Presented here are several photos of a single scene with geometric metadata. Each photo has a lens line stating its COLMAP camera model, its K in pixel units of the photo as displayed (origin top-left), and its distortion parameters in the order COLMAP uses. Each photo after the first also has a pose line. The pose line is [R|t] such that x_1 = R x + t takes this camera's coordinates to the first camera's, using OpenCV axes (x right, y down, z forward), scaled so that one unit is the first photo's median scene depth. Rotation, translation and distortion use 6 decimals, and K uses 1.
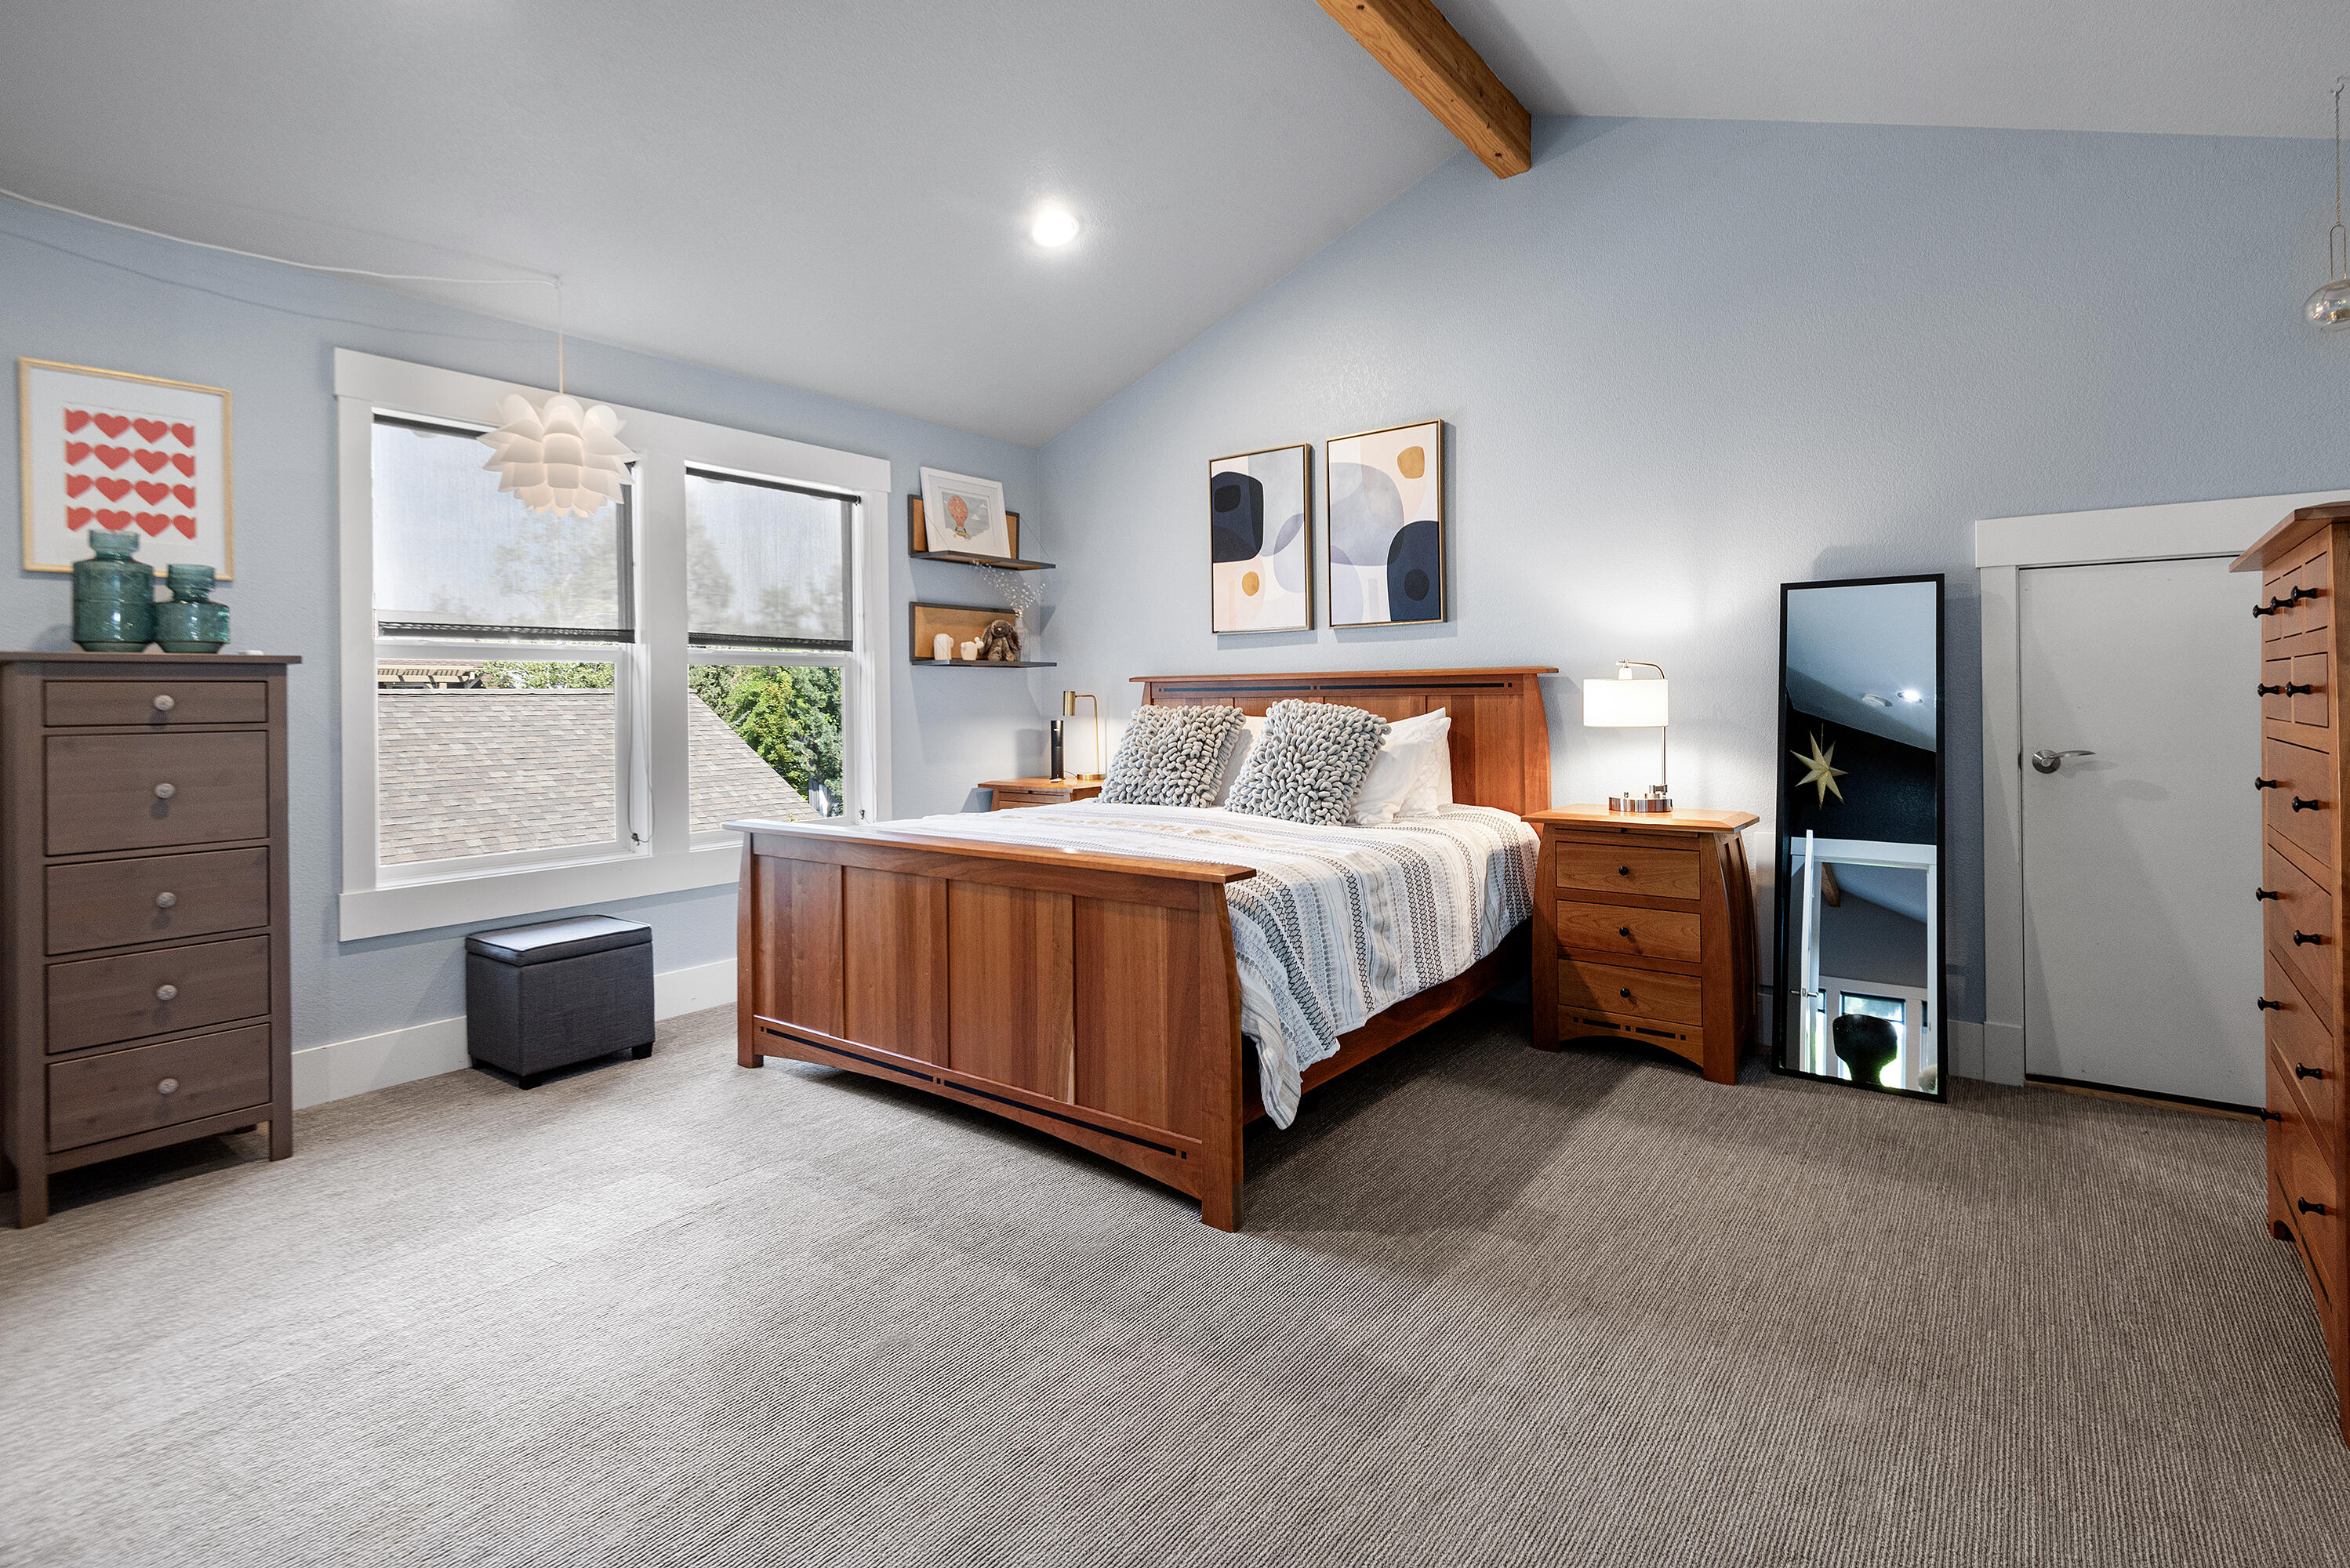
lens RADIAL K [[1087.4, 0, 1247.9], [0, 1087.4, 700.1], [0, 0, 1]] dist [0.016095, -0.000096]
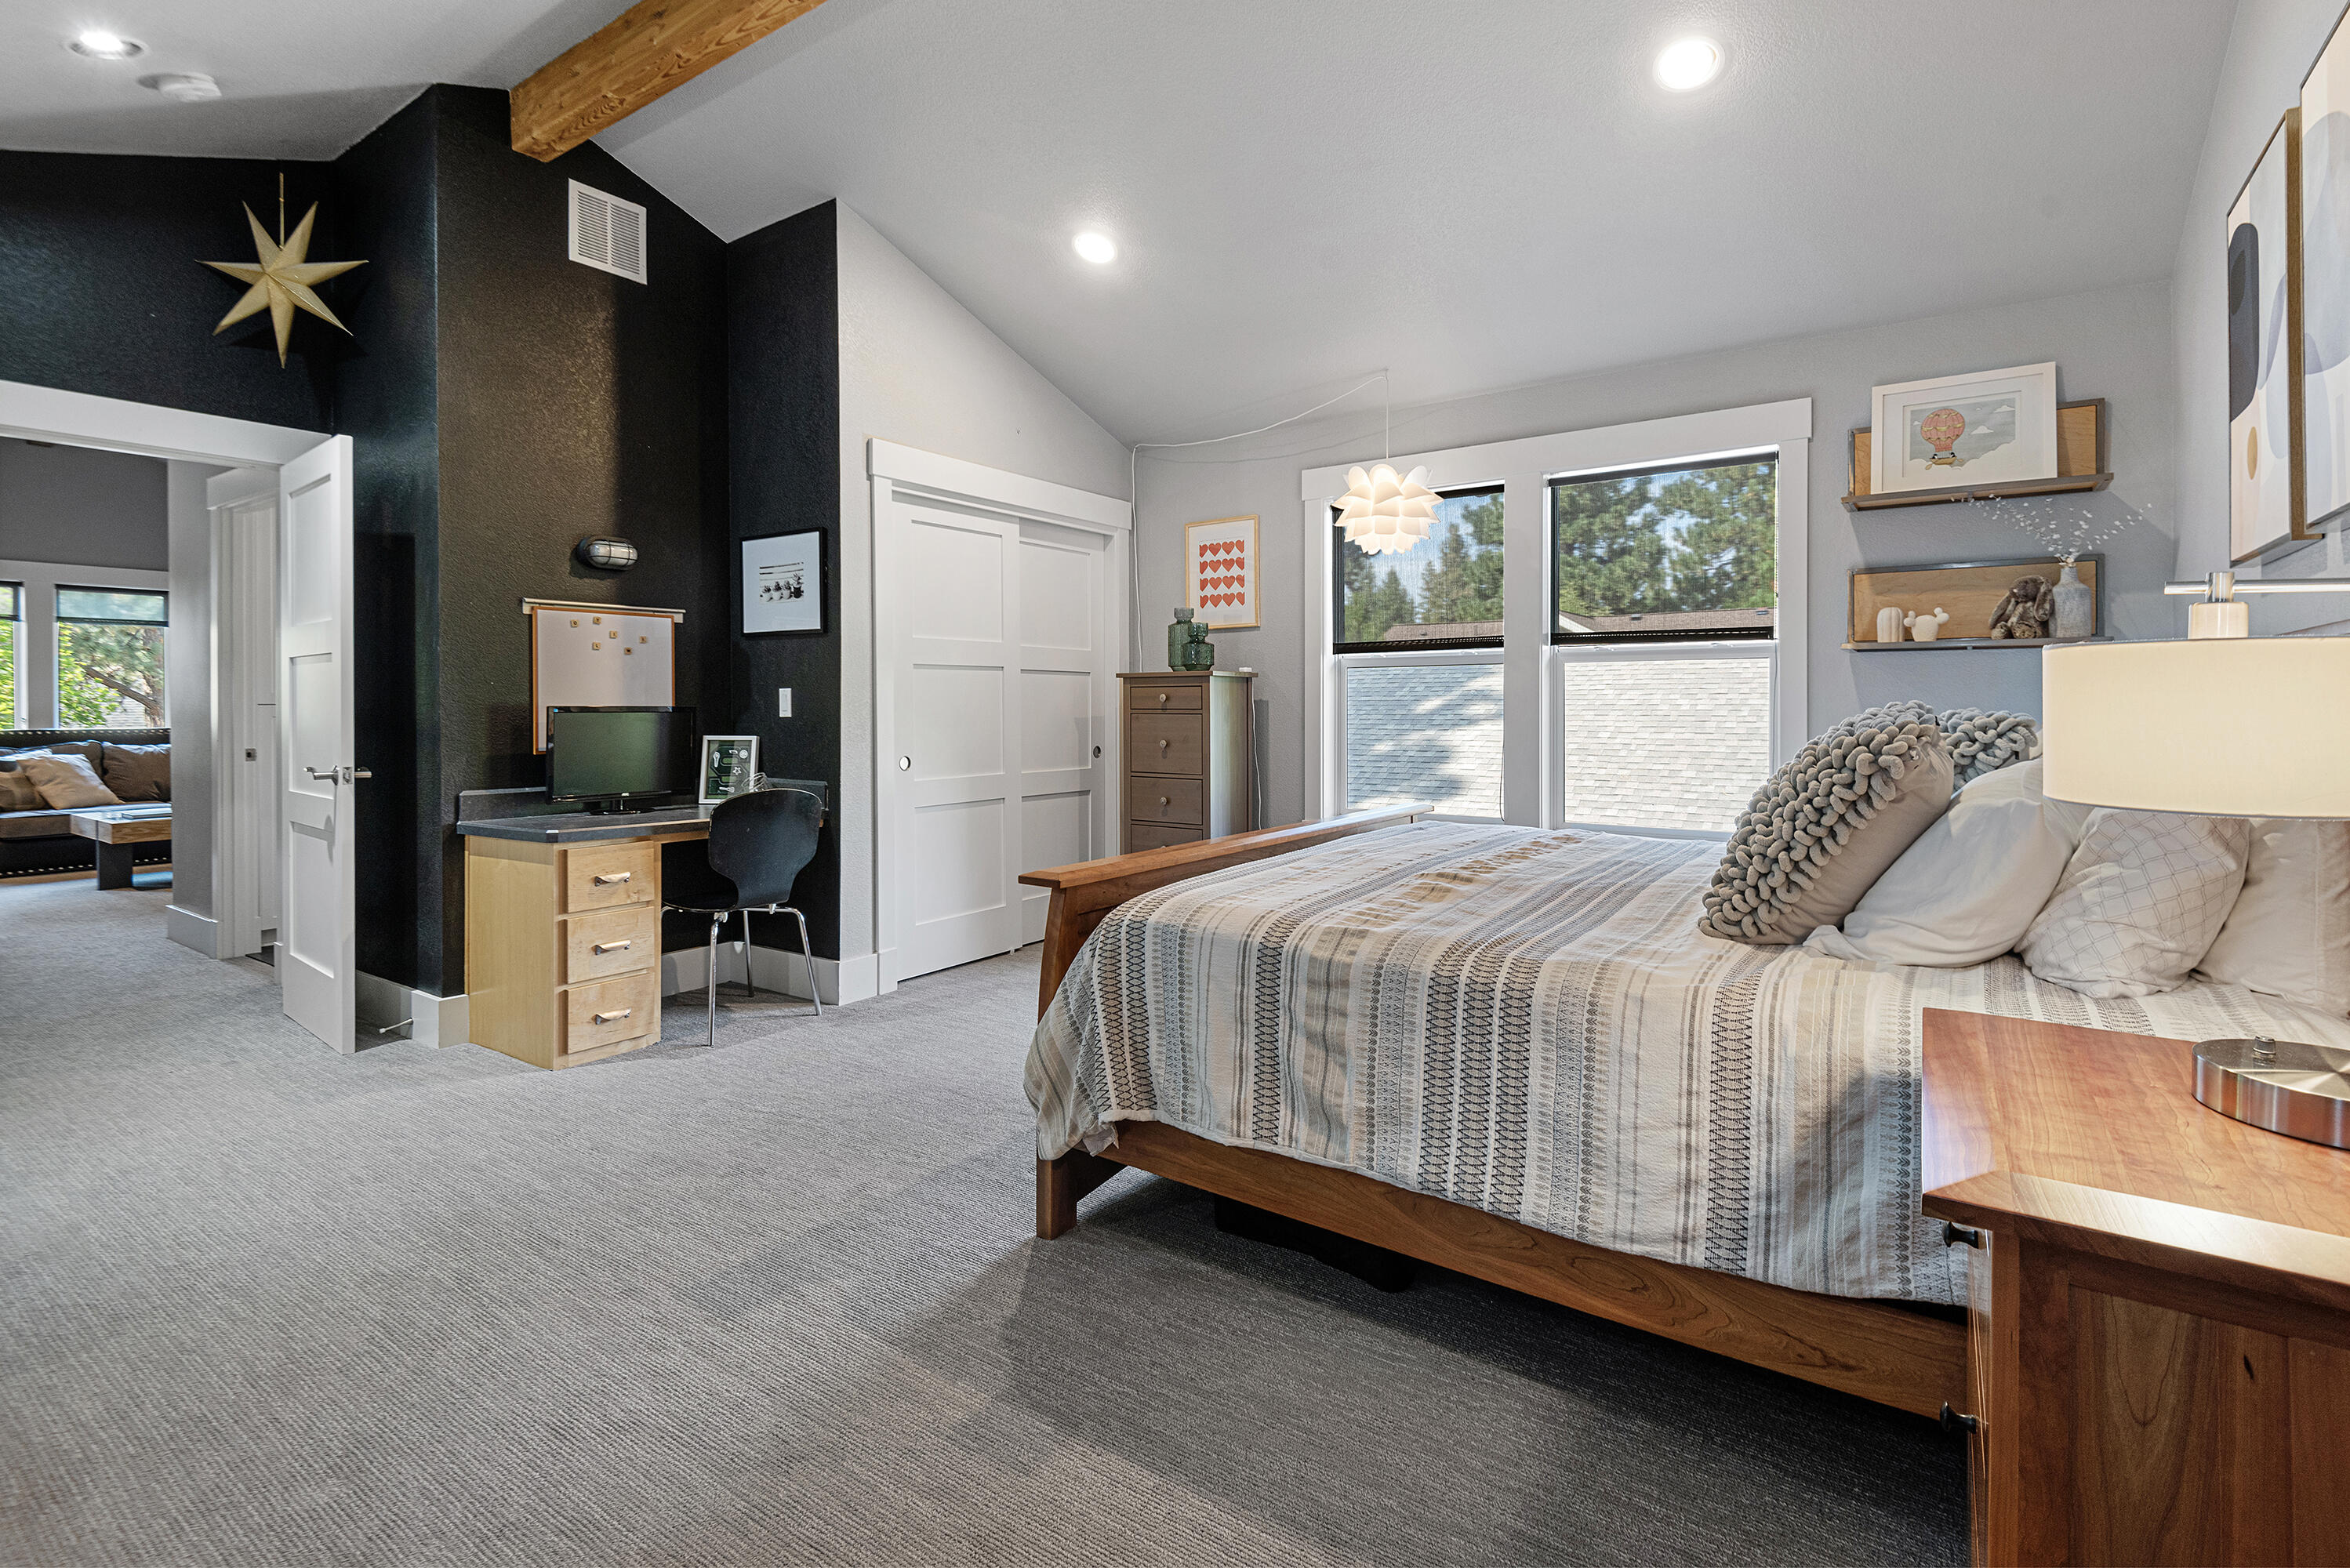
lens RADIAL K [[1087.4, 0, 1201.3], [0, 1087.4, 707.6], [0, 0, 1]] dist [0.016095, -0.000096]
pose [[0.024658, 0.014706, -0.999588, 0.804968], [0.000979, 0.999891, 0.014735, -0.007905], [0.999695, -0.001342, 0.024641, 0.923151]]
